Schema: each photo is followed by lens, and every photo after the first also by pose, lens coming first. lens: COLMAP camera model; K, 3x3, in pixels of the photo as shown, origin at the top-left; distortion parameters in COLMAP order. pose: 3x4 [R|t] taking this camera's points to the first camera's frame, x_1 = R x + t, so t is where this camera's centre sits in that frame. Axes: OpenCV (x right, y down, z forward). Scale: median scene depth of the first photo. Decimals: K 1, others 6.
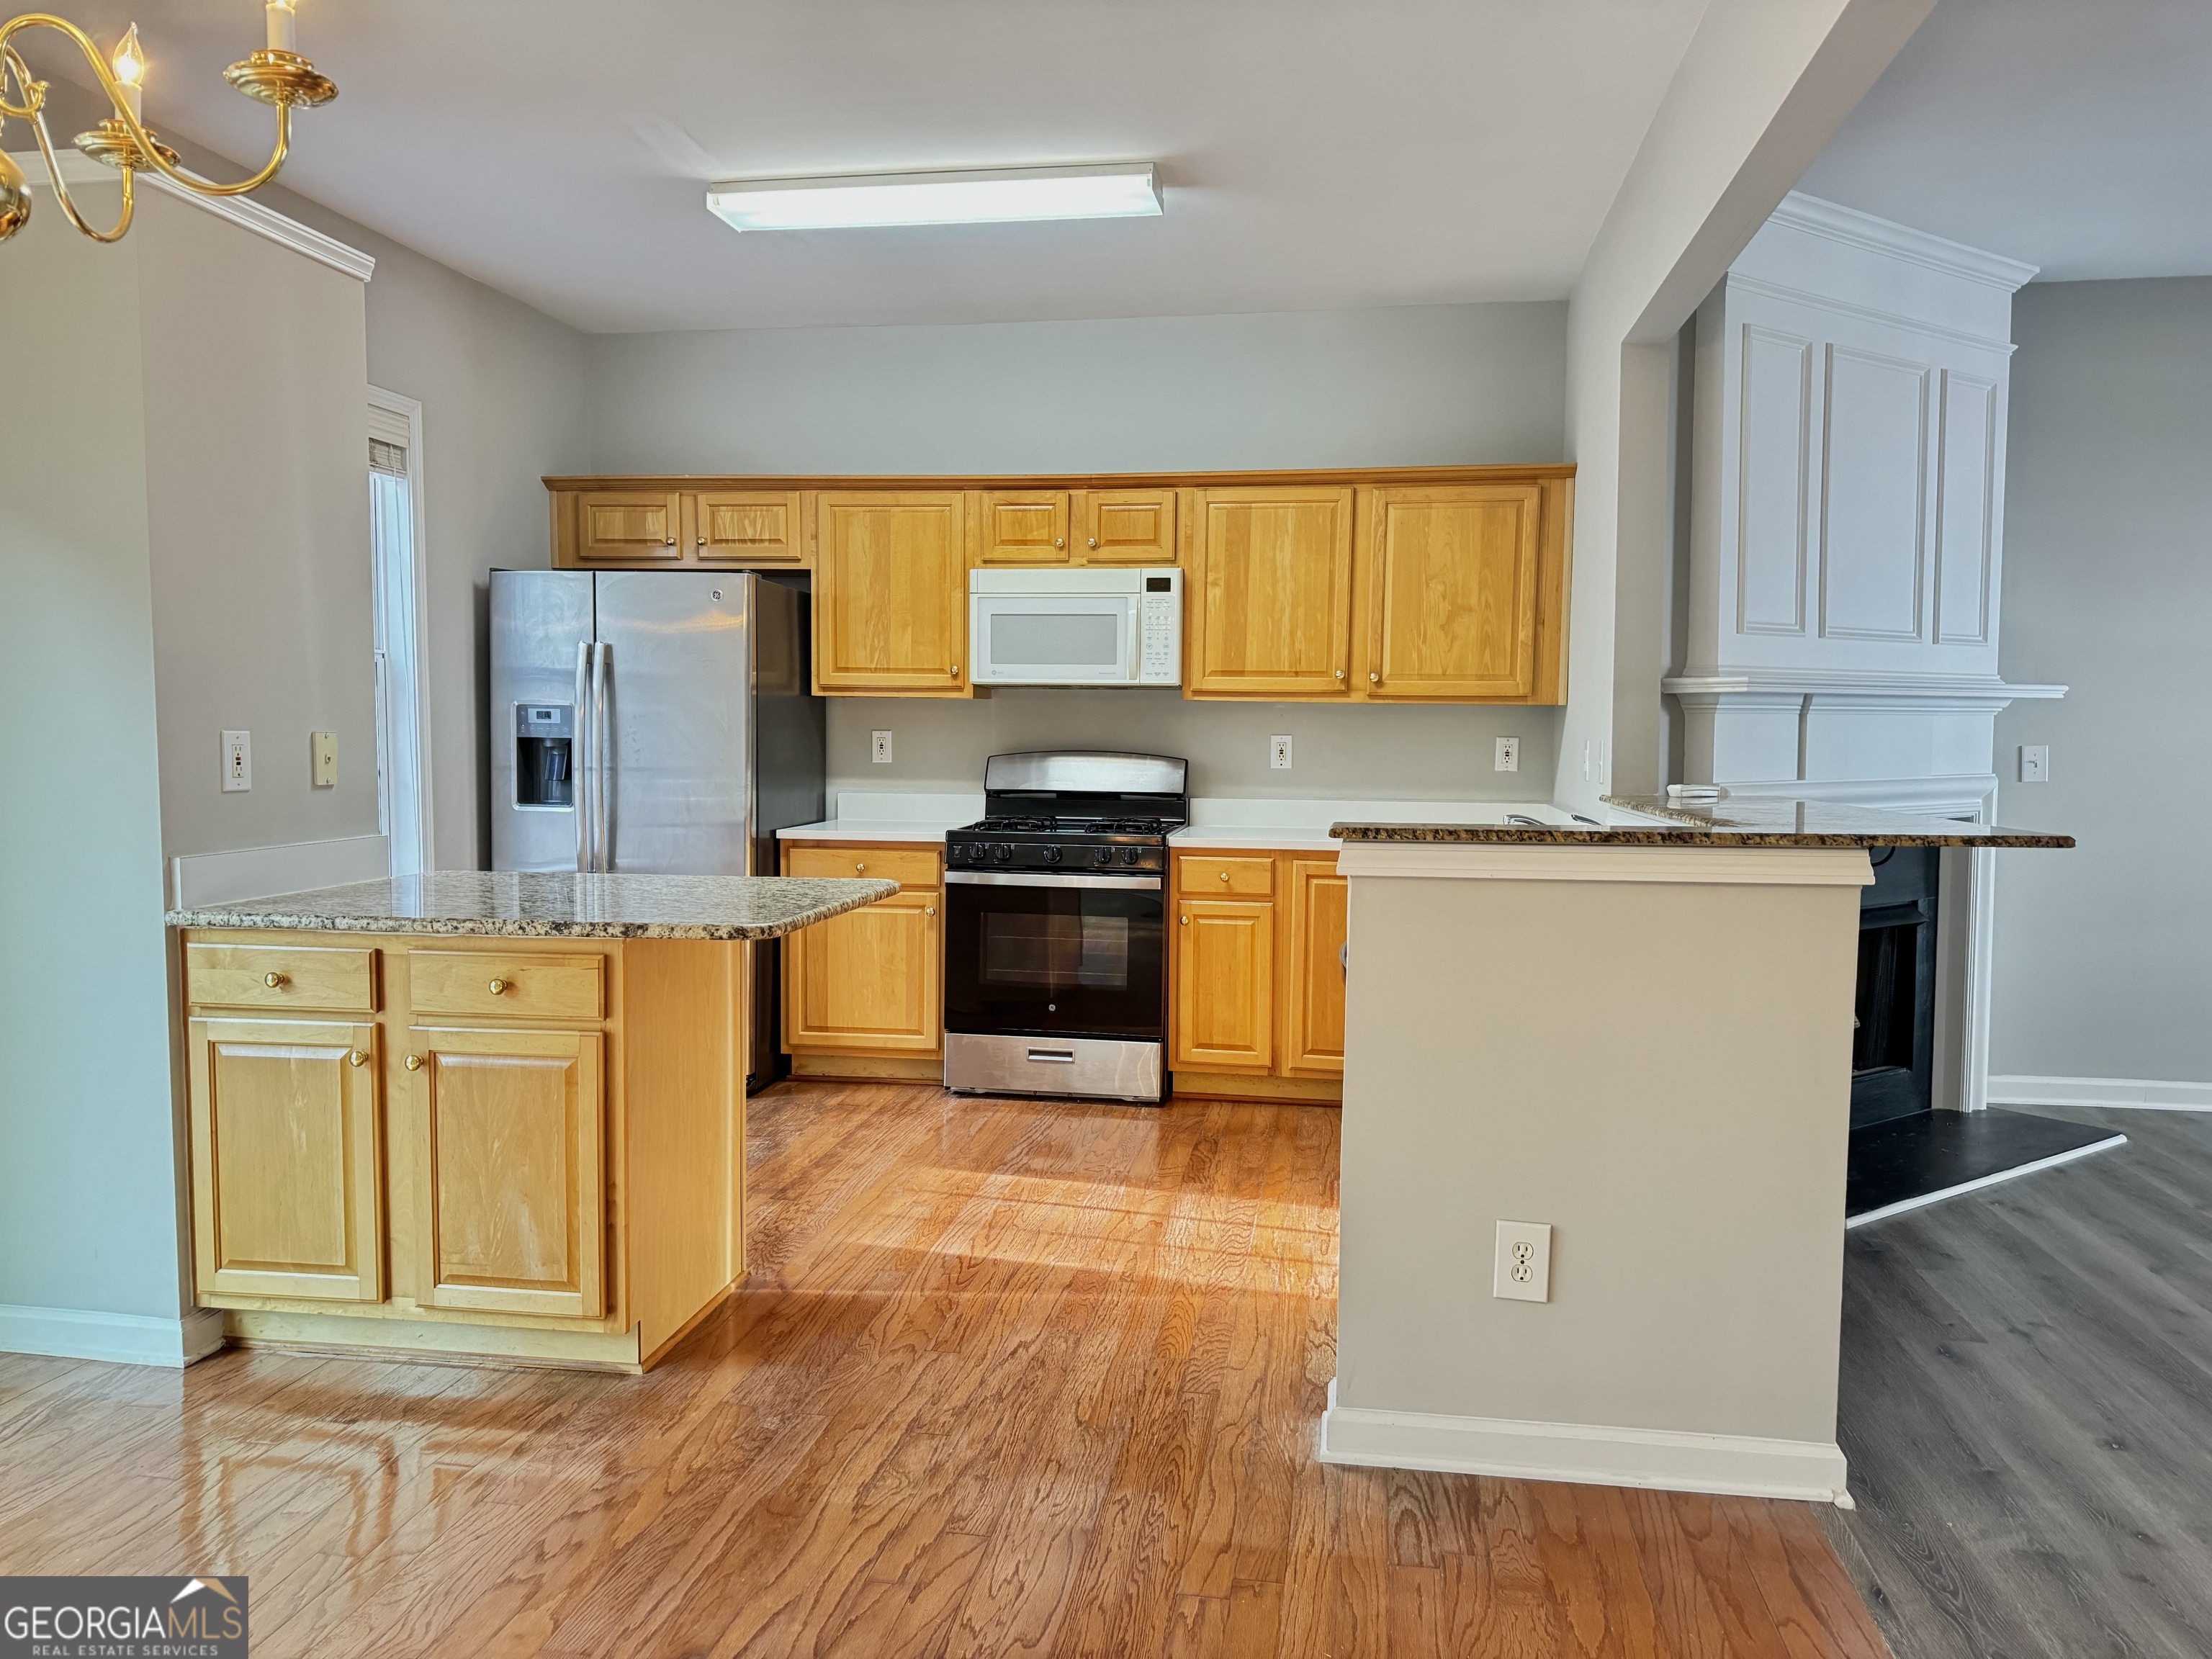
lens RADIAL K [[1607.8, 0, 1106.0], [0, 1607.8, 829.5], [0, 0, 1]] dist [0.170221, -0.251257]
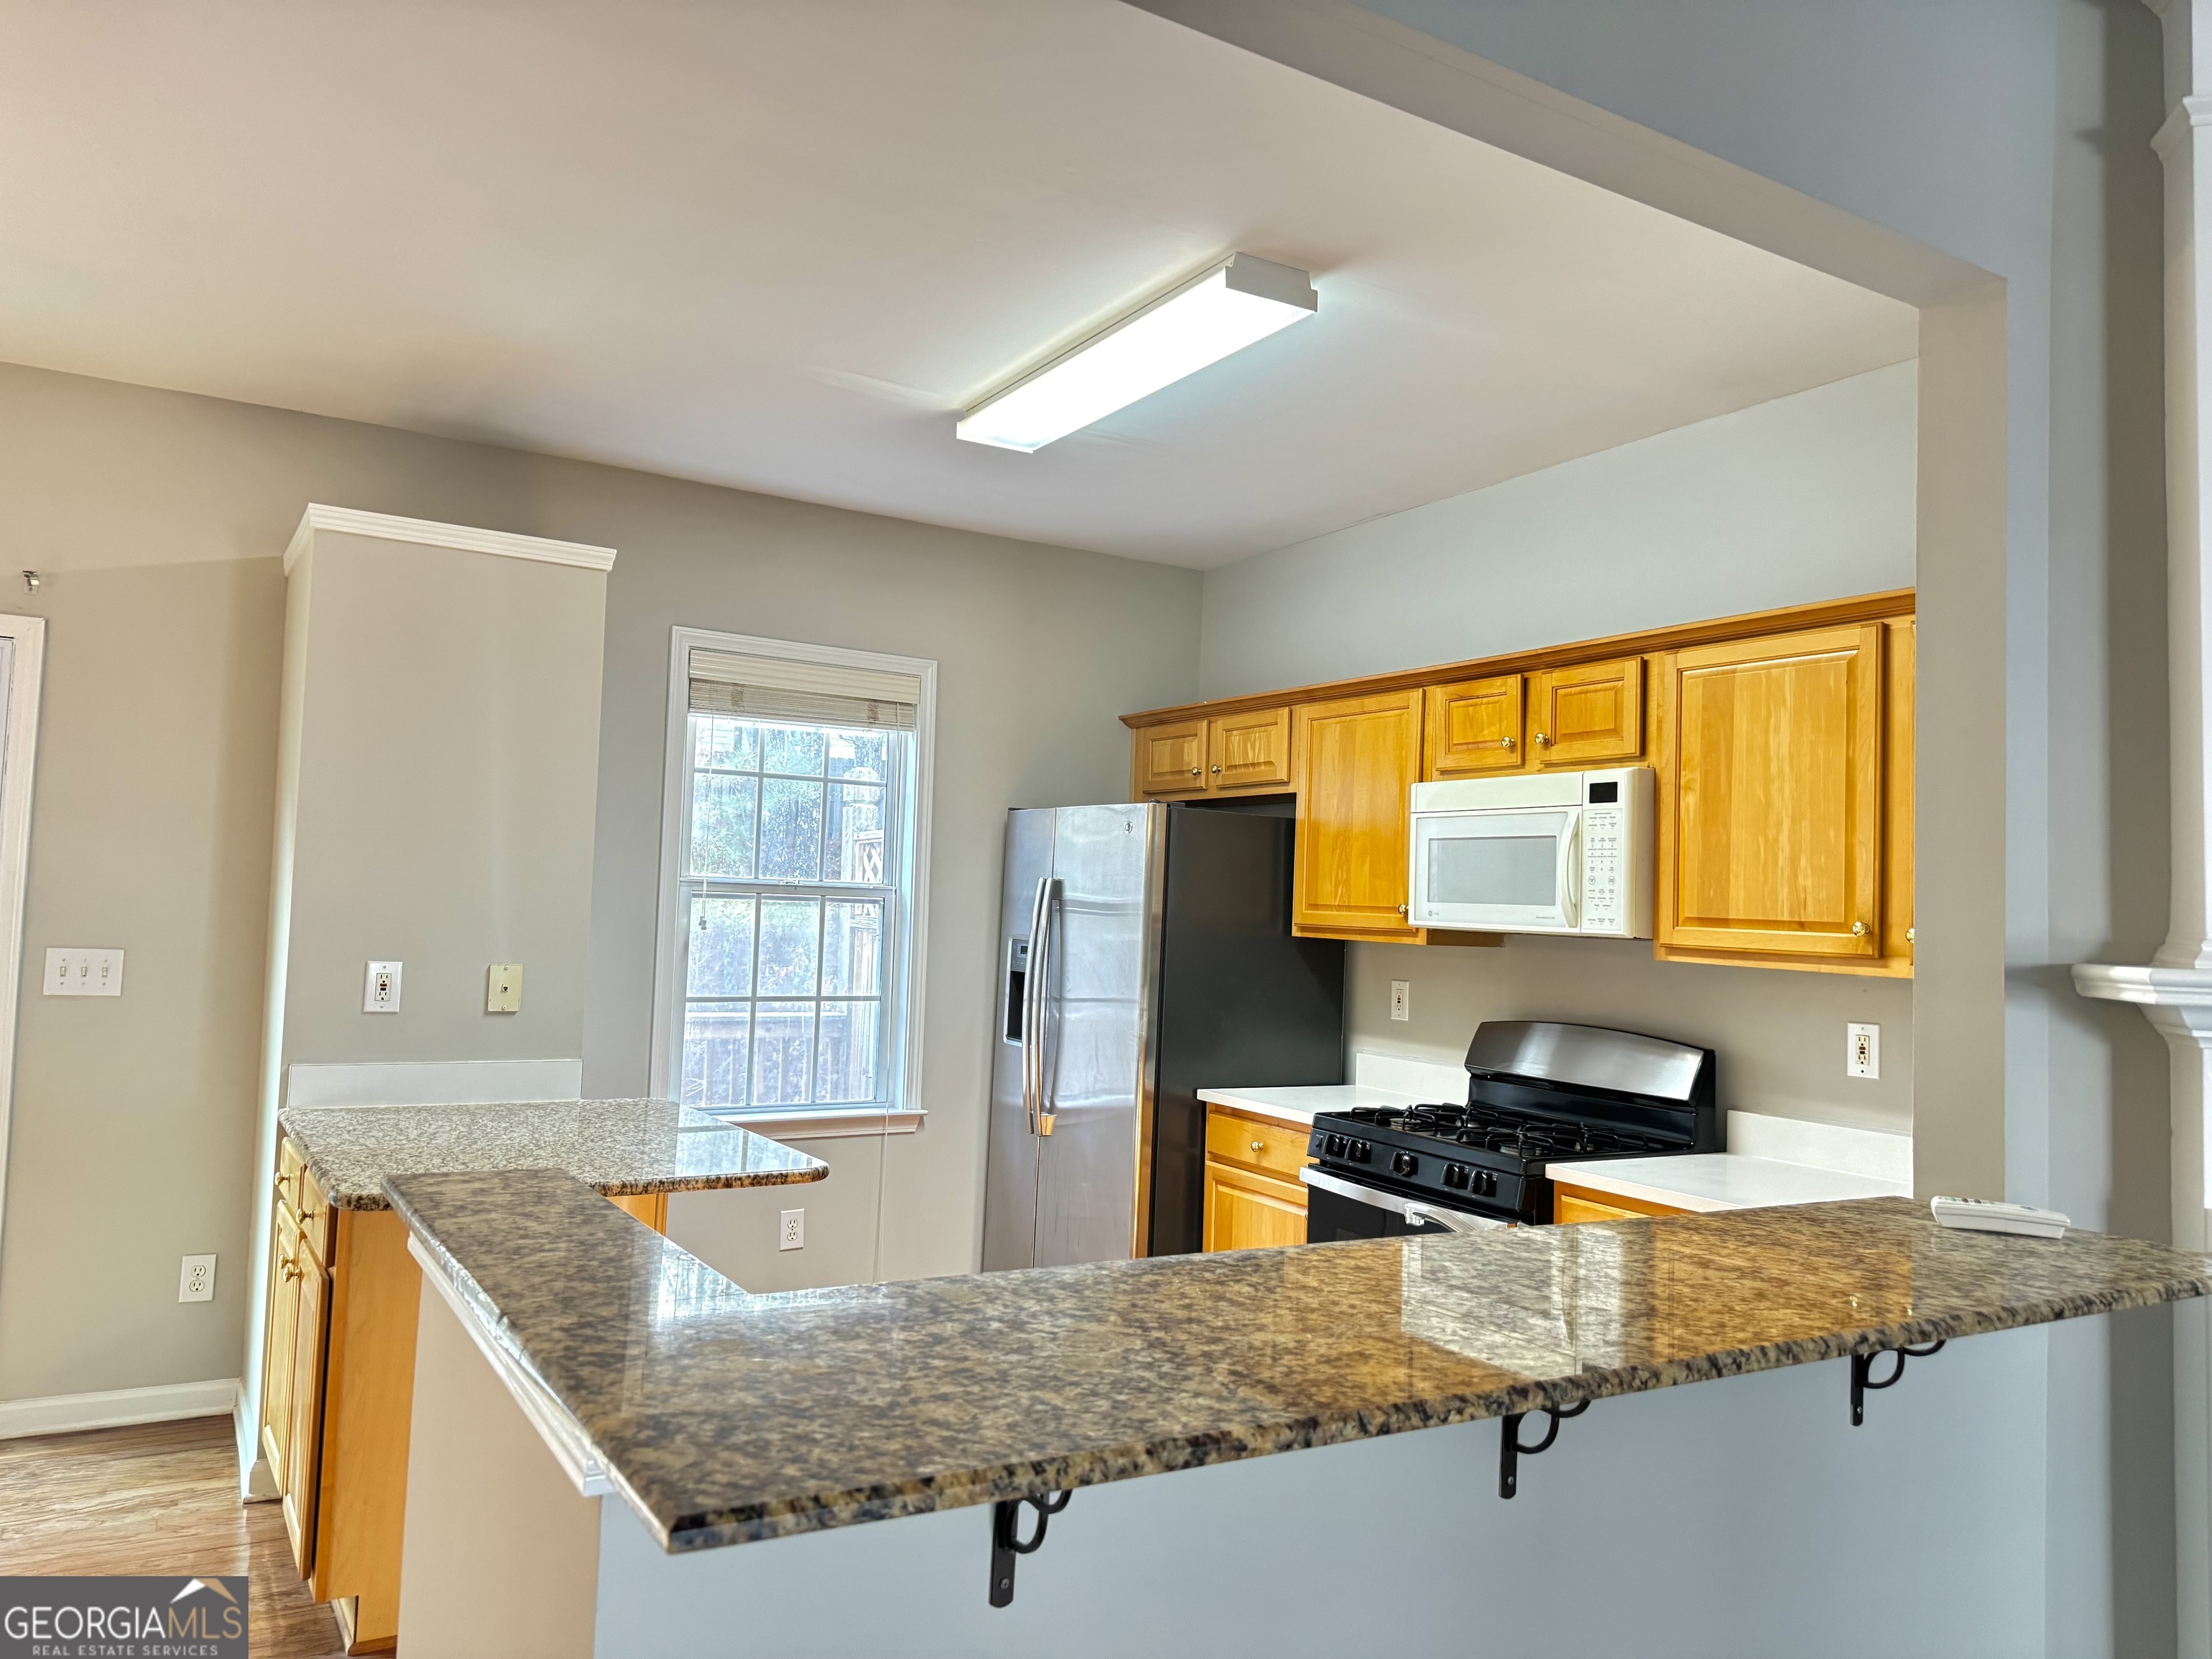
lens RADIAL K [[1558.9, 0, 1106.0], [0, 1558.9, 829.5], [0, 0, 1]] dist [0.021873, -0.000234]
pose [[0.640325, -0.023109, -0.767757, 0.407305], [-0.081511, 0.991859, -0.097837, -0.052361], [0.763767, 0.125228, 0.633228, 0.409978]]
